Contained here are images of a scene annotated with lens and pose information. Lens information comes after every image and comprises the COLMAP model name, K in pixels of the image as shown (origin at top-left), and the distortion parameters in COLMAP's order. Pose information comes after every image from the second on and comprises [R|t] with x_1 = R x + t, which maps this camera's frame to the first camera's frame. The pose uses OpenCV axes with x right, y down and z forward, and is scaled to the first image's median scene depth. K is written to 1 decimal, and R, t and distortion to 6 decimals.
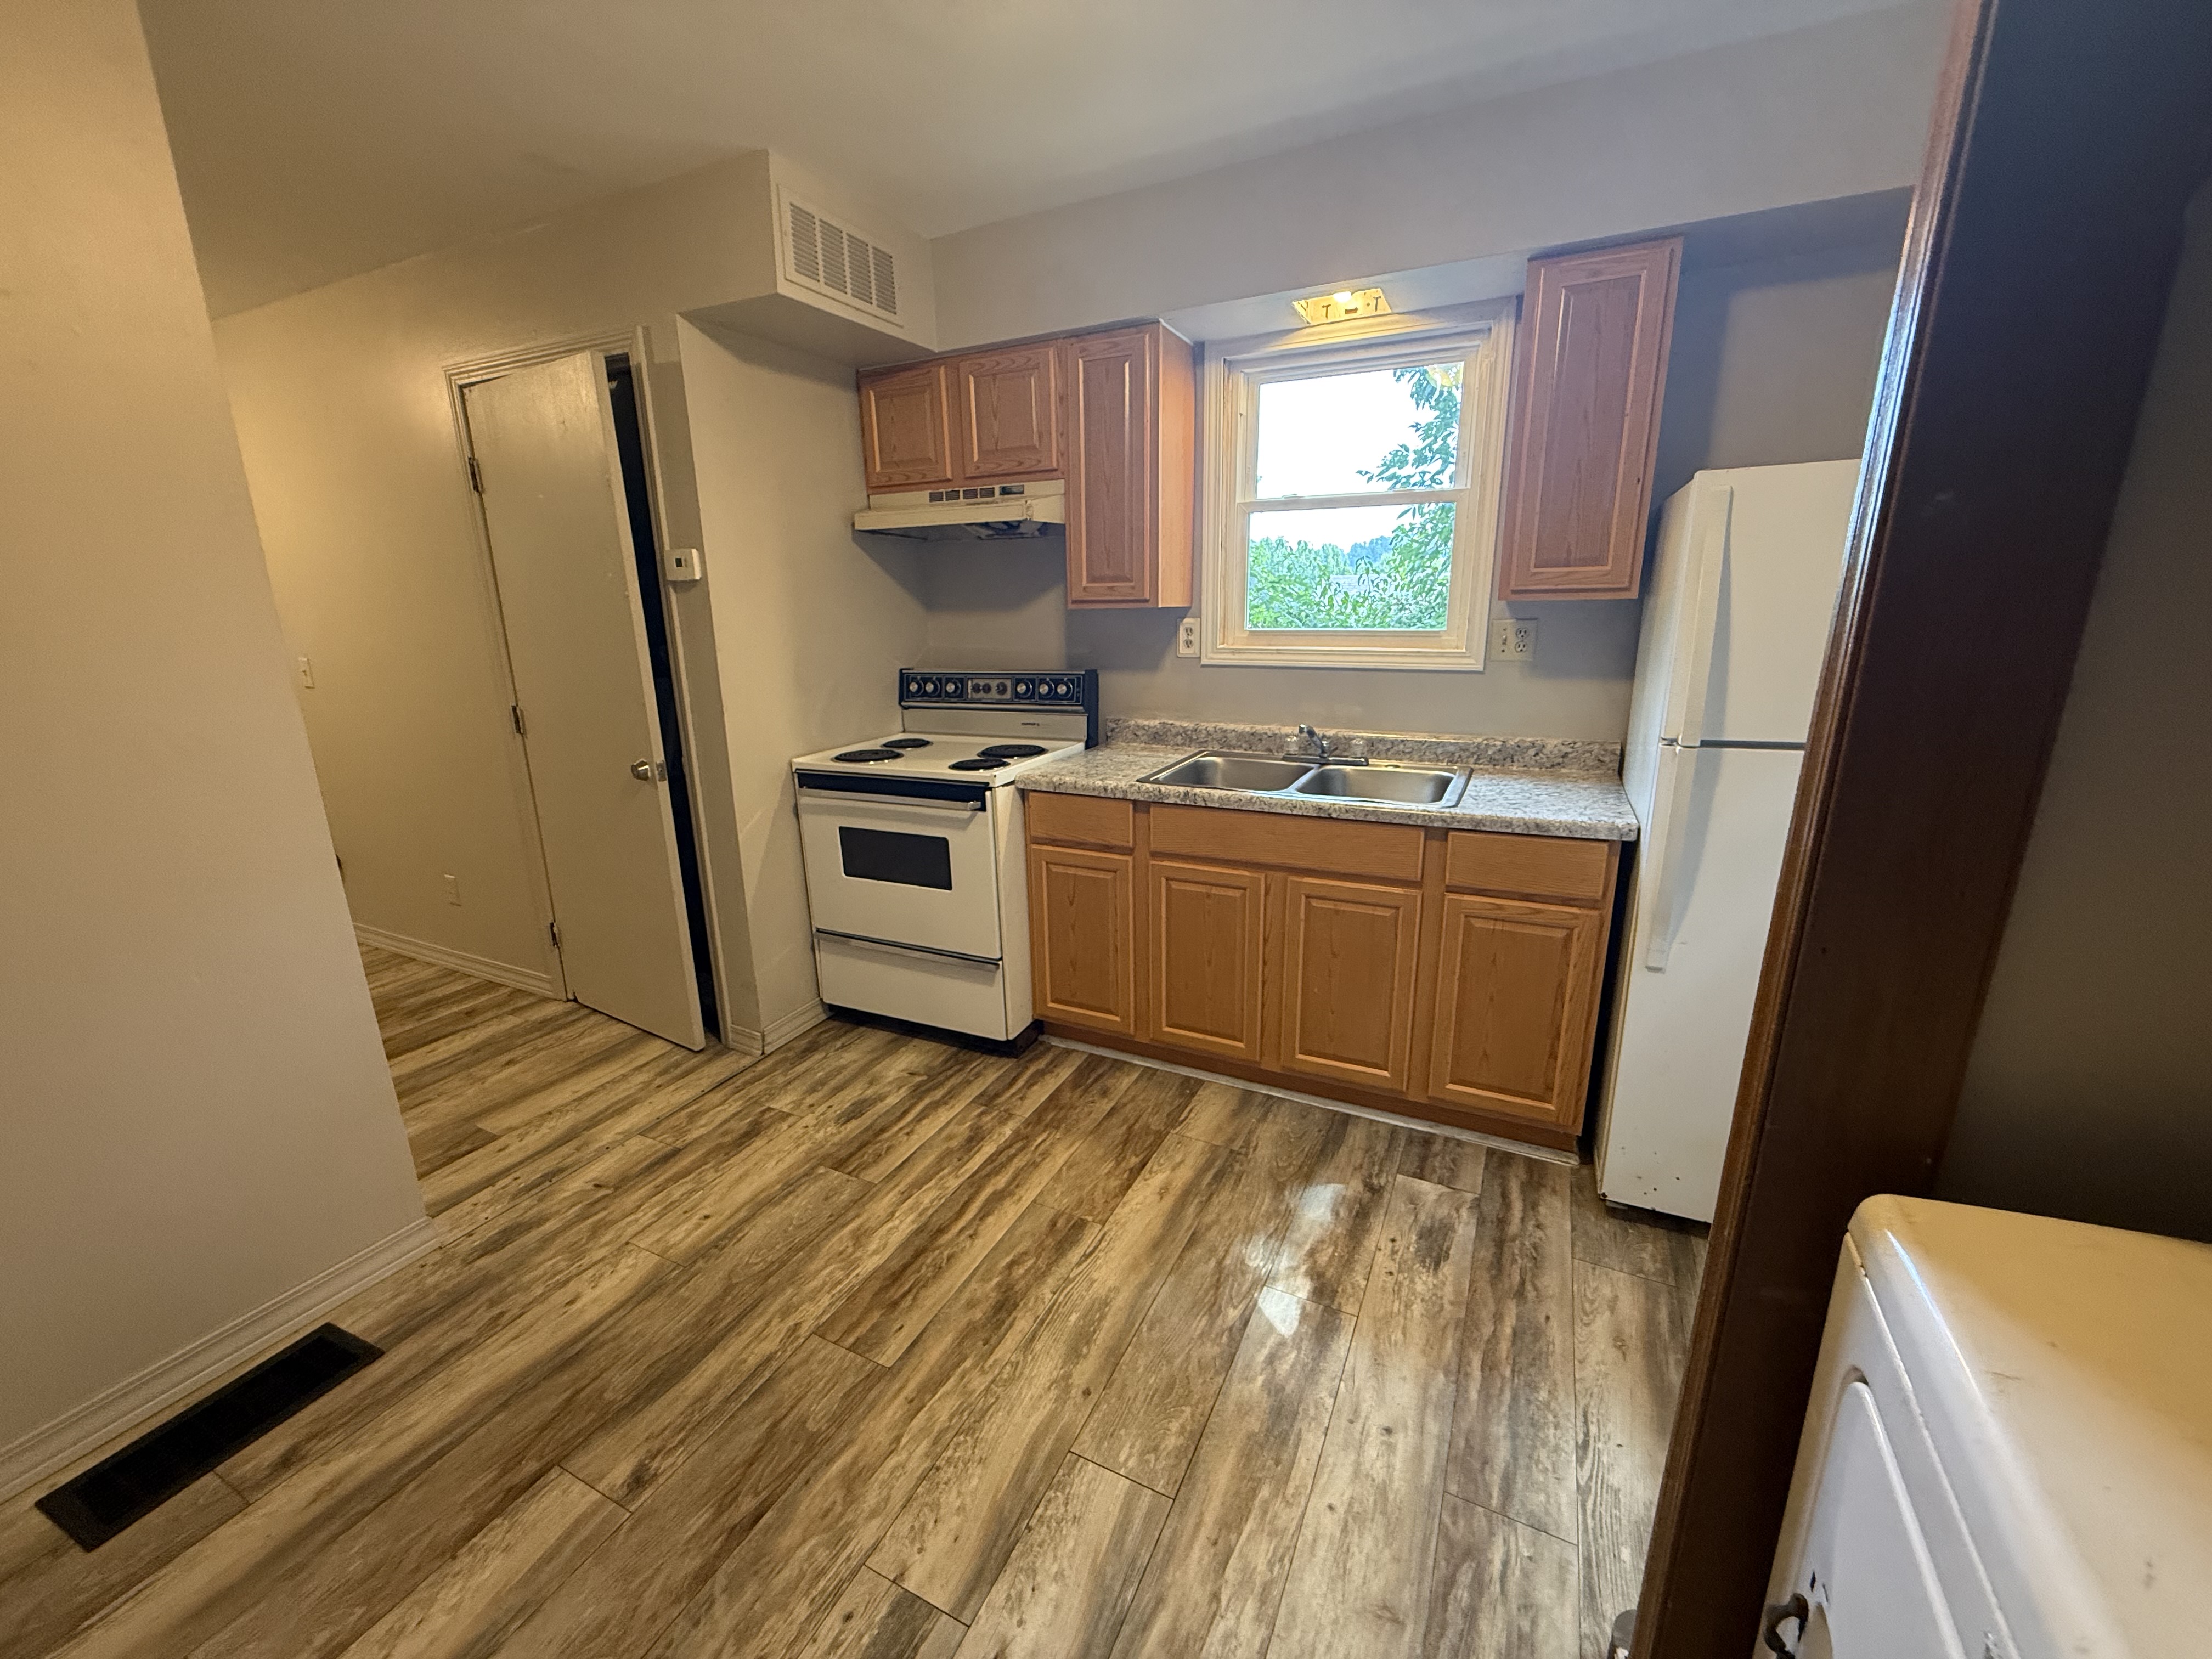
lens RADIAL K [[878.4, 0, 1102.0], [0, 878.4, 831.0], [0, 0, 1]] dist [-0.002137, -0.000021]
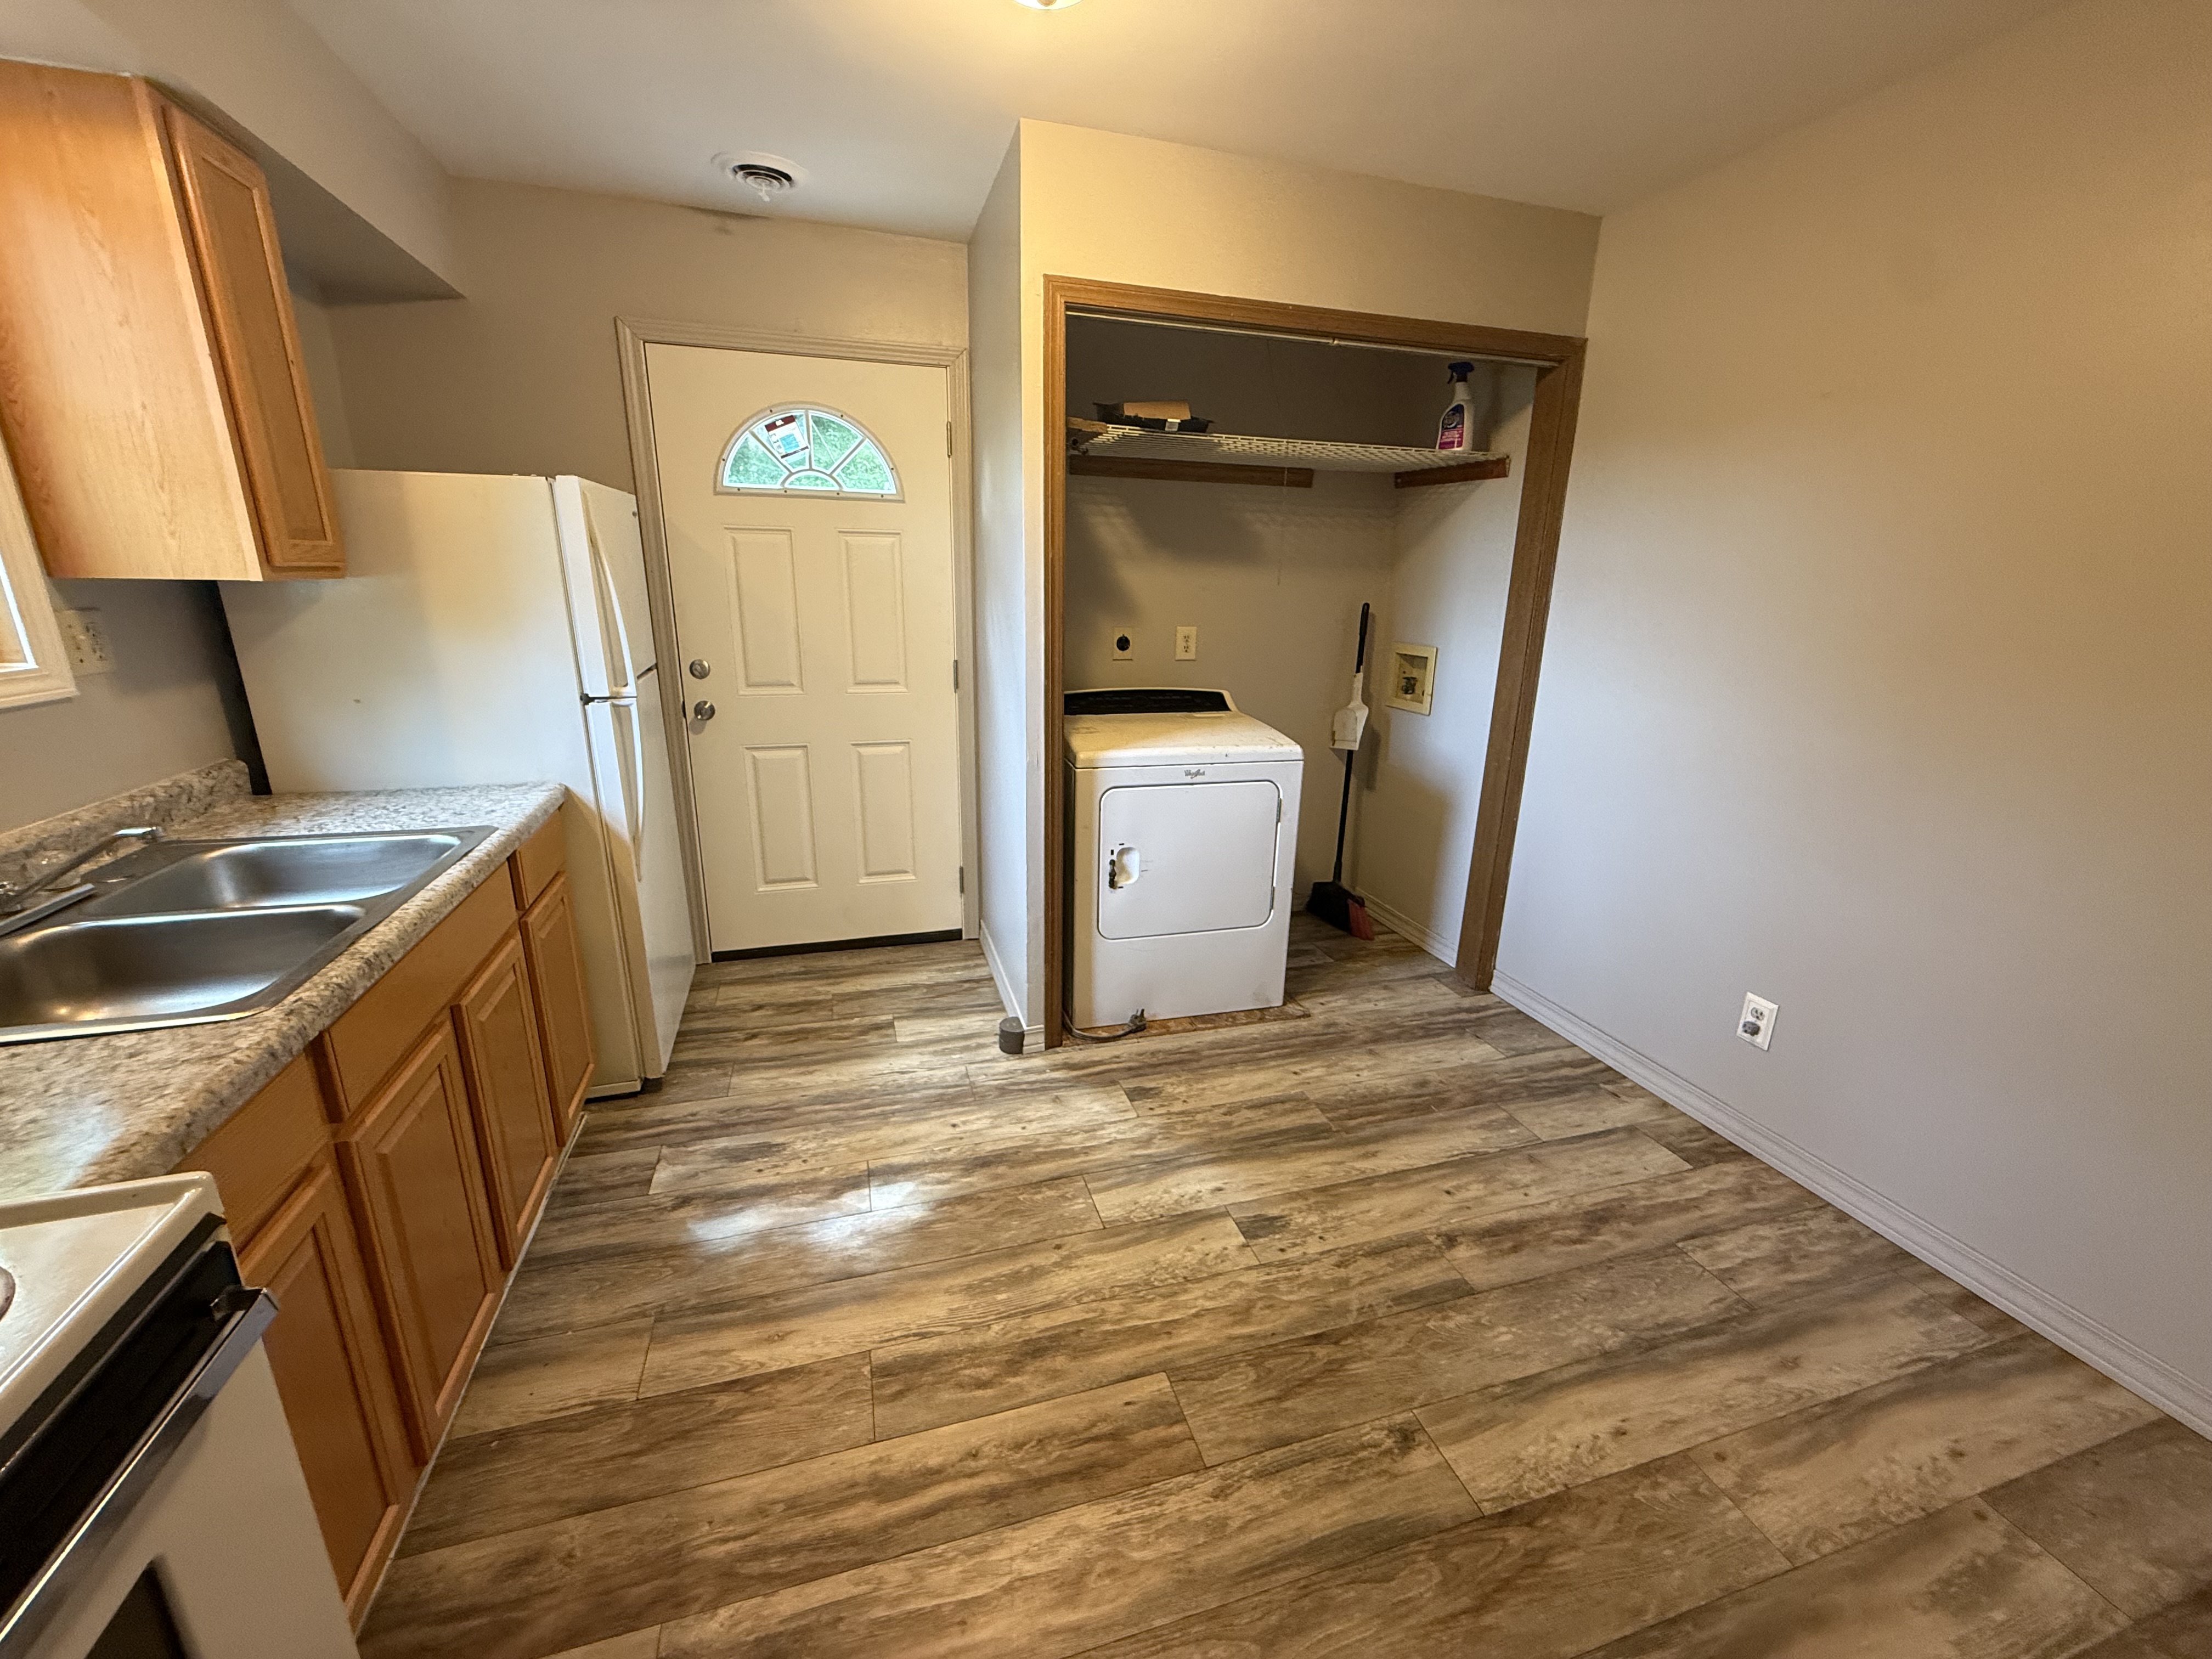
lens RADIAL K [[878.4, 0, 1102.0], [0, 878.4, 831.0], [0, 0, 1]] dist [-0.002137, -0.000021]
pose [[-0.683025, -0.201894, 0.701937, -0.633421], [0.178426, 0.885800, 0.428396, -0.297675], [-0.708266, 0.417849, -0.569000, 1.128287]]
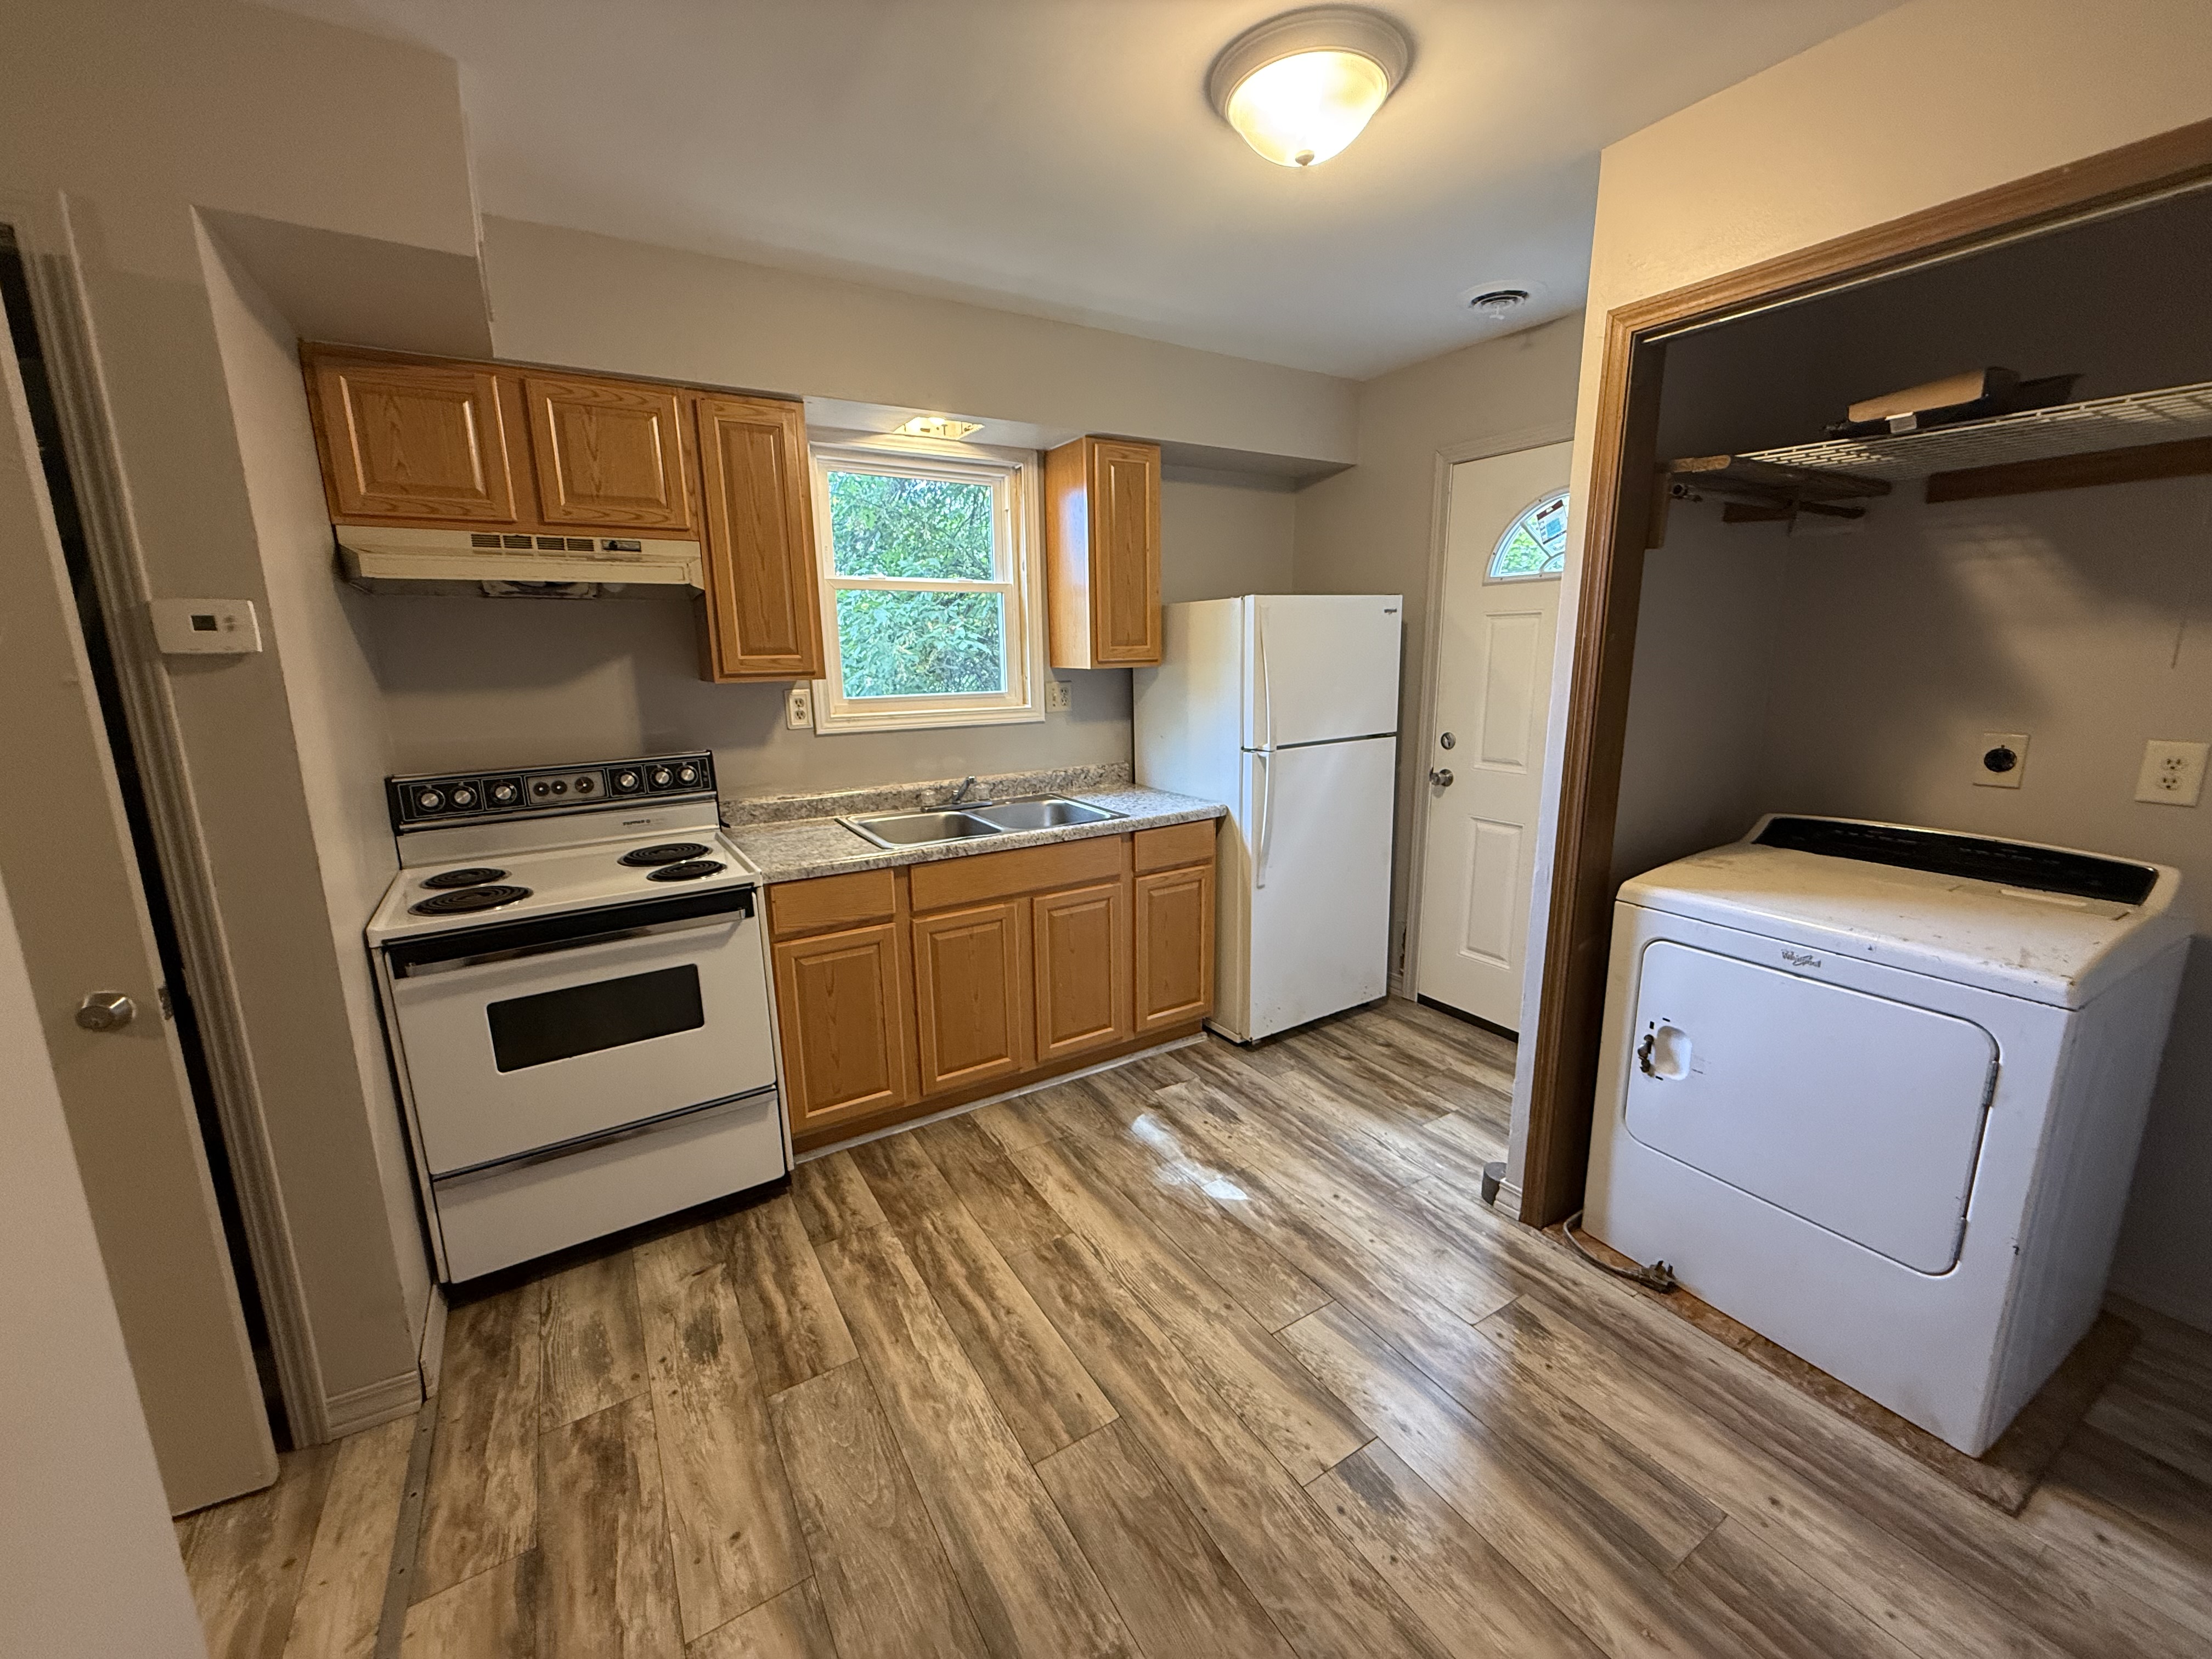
lens RADIAL K [[878.4, 0, 1102.0], [0, 878.4, 831.0], [0, 0, 1]] dist [-0.002137, -0.000021]
pose [[0.532654, -0.167409, 0.829611, -0.821567], [0.222770, 0.973408, 0.053396, -0.092982], [-0.816488, 0.156371, 0.555783, 0.285093]]
